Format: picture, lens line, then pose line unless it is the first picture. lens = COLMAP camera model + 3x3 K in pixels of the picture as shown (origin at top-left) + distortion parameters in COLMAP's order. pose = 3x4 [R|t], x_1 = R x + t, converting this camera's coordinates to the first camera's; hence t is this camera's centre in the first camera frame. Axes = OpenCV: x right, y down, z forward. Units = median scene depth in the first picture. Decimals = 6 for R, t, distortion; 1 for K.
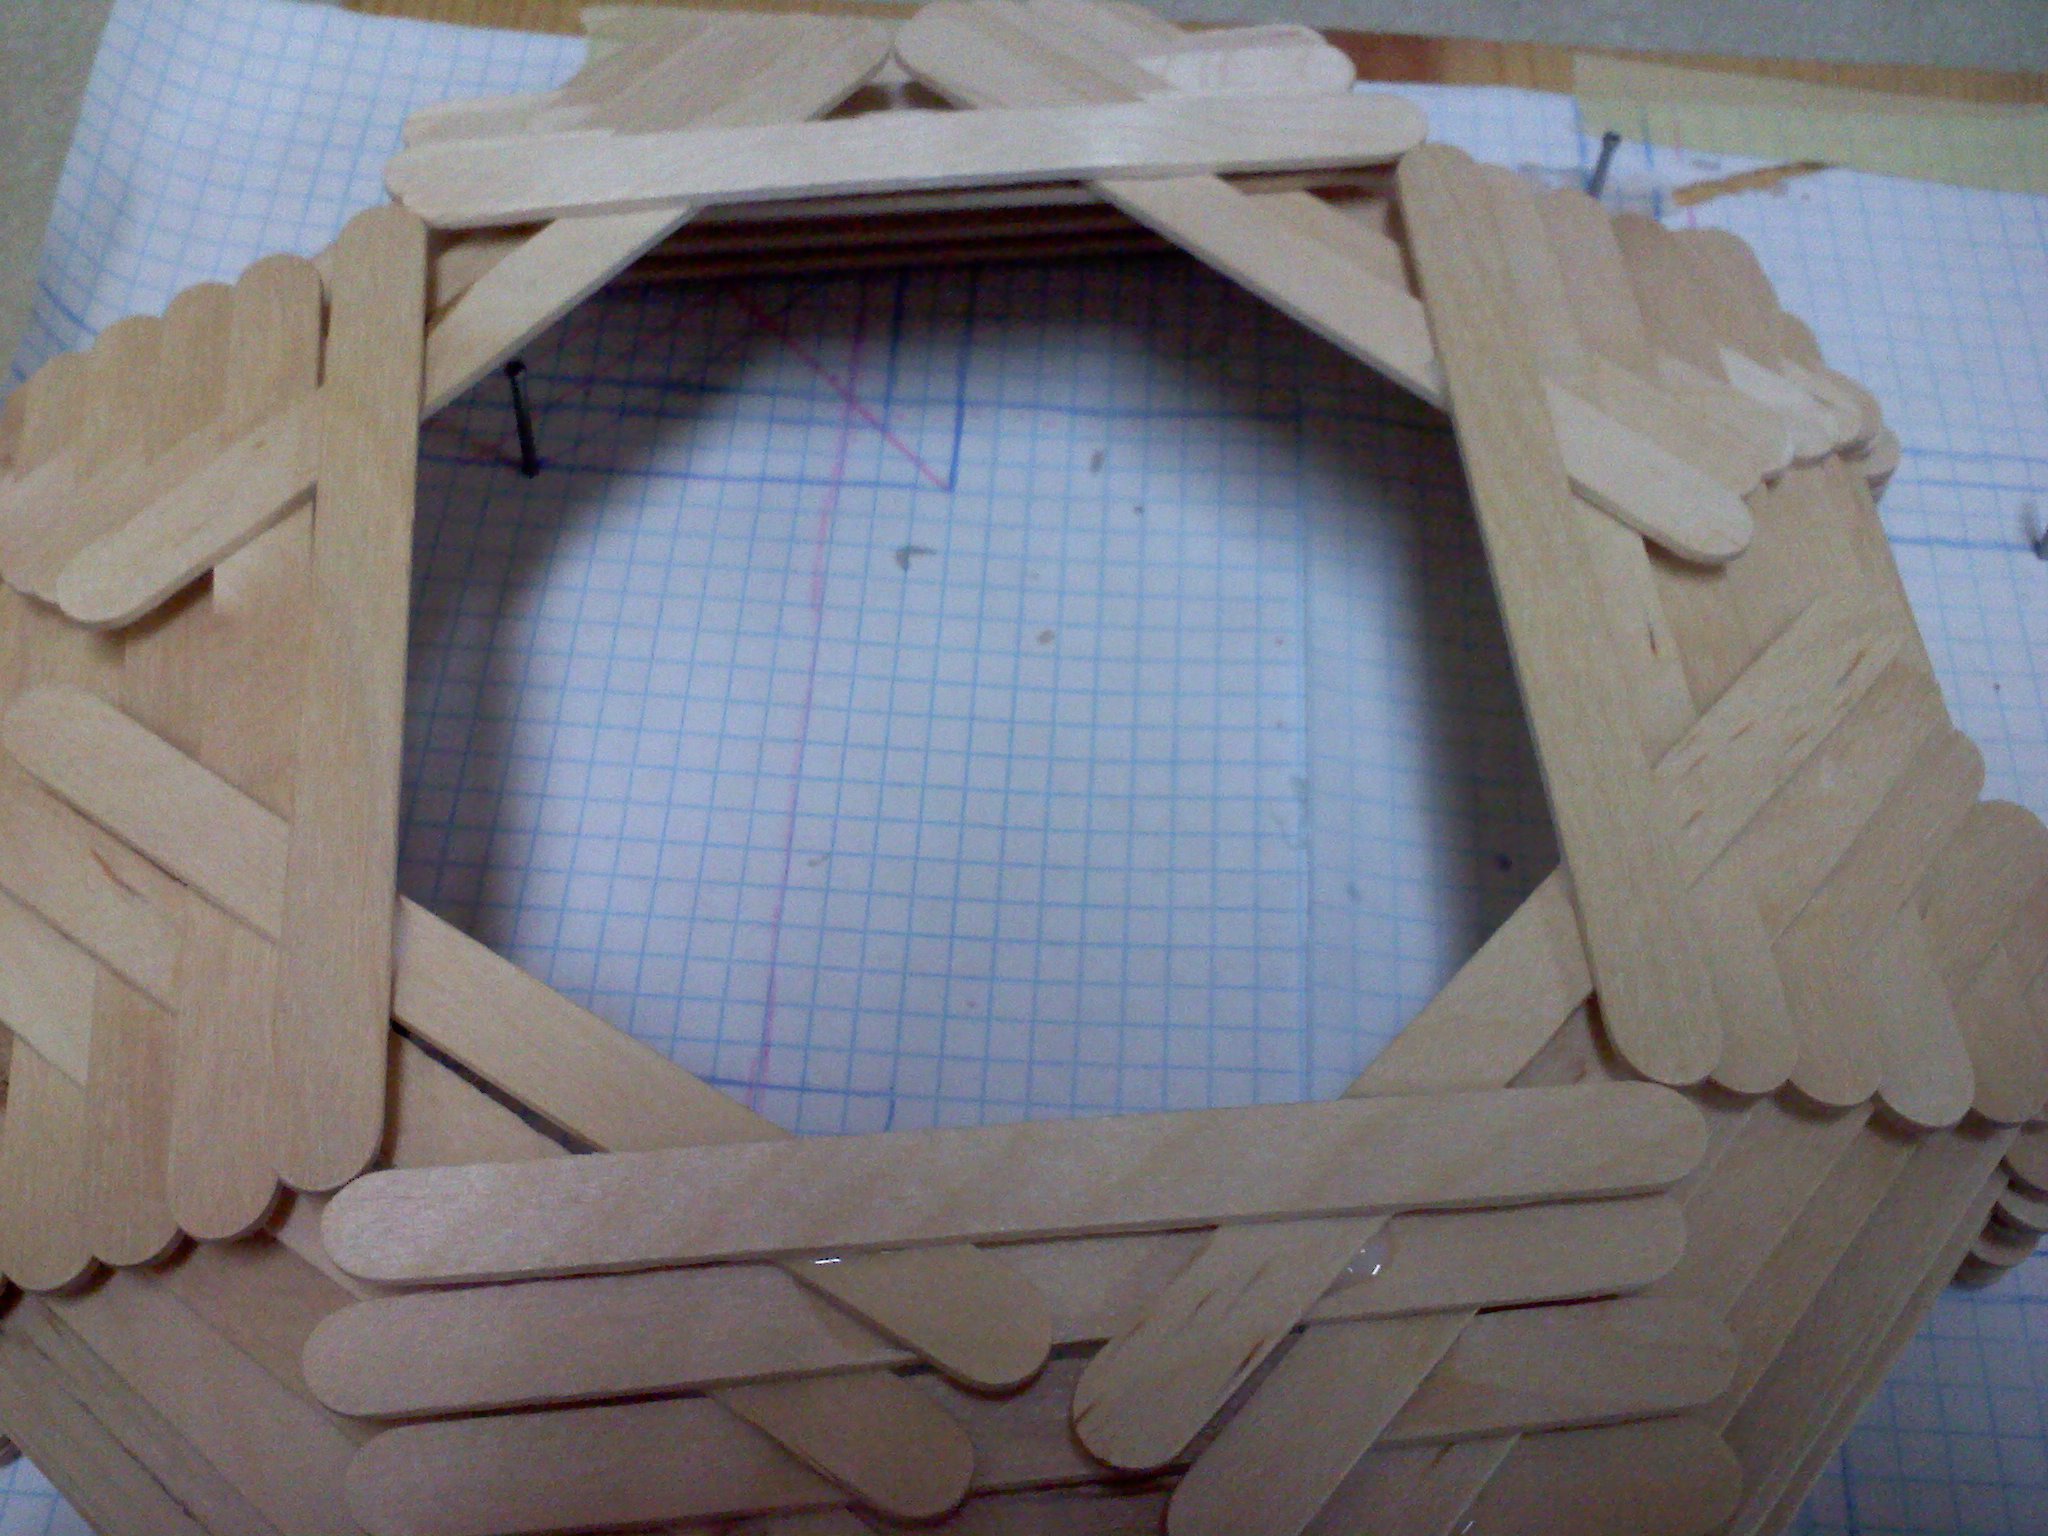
lens RADIAL K [[2306.9, 0, 1014.0], [0, 2306.9, 787.0], [0, 0, 1]] dist [-0.065022, 0.000000]
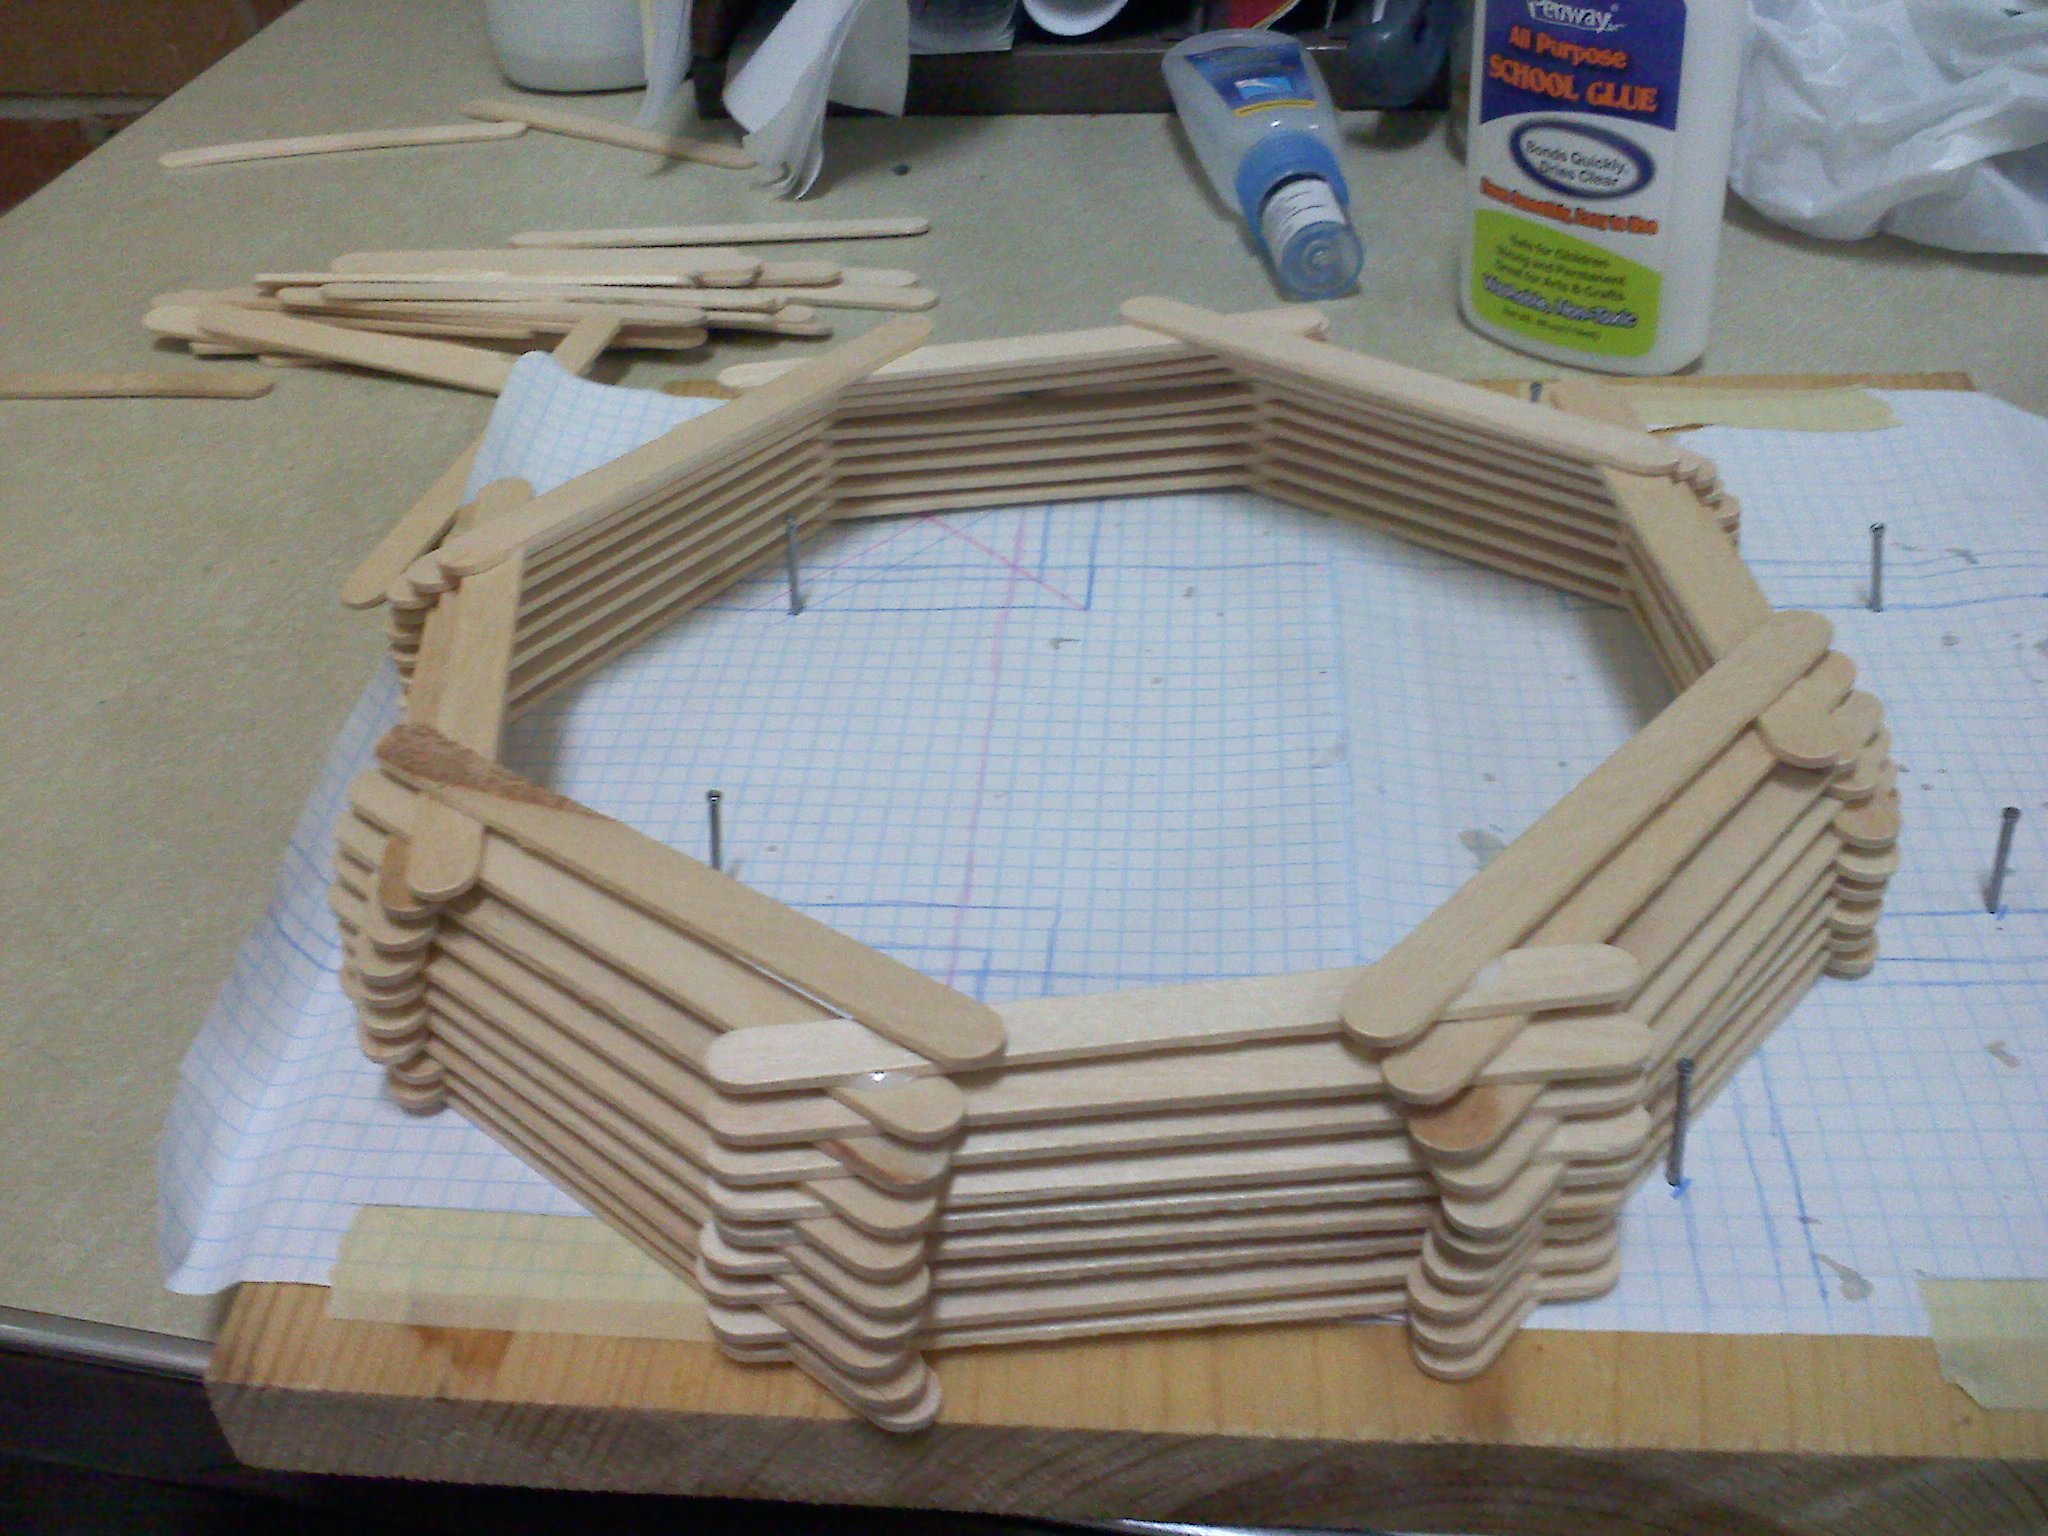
lens RADIAL K [[2306.9, 0, 1010.1], [0, 2306.9, 734.4], [0, 0, 1]] dist [-0.065022, 0.000000]
pose [[0.997510, -0.043802, -0.055279, 0.000191], [0.019583, 0.924965, -0.379548, 0.488766], [0.067756, 0.377520, 0.923519, -0.293036]]
